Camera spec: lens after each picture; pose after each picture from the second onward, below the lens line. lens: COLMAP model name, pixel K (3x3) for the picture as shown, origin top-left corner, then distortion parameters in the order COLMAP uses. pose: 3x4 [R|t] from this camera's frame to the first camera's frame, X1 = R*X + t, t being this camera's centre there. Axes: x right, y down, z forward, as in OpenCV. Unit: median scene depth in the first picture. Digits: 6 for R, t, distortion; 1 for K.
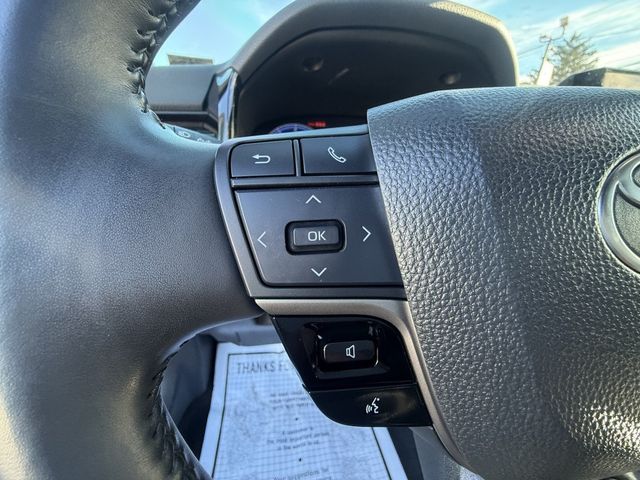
lens RADIAL K [[260.5, 0, 320.0], [0, 260.5, 240.0], [0, 0, 1]] dist [0.000421, 0.000287]
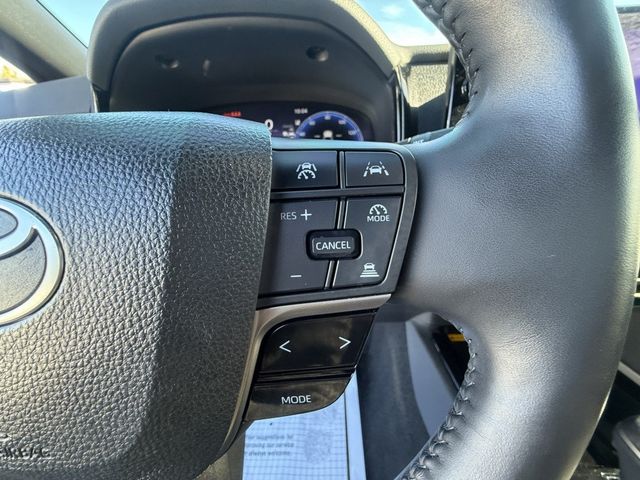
lens RADIAL K [[260.5, 0, 320.0], [0, 260.5, 240.0], [0, 0, 1]] dist [0.000421, 0.000287]
pose [[0.976018, 0.021151, -0.216660, 0.748731], [-0.001902, 0.996059, 0.088668, -0.071734], [0.217682, -0.086130, 0.972212, 0.079803]]
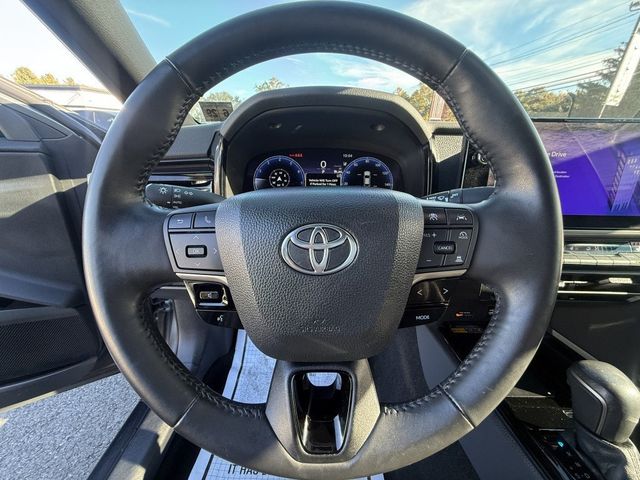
lens RADIAL K [[256.2, 0, 320.0], [0, 256.2, 240.0], [0, 0, 1]] dist [0.002198, 0.000121]
pose [[0.985937, 0.037759, -0.162797, 0.467288], [-0.033726, 0.999054, 0.027465, -0.069057], [0.163680, -0.021588, 0.986277, -0.392358]]
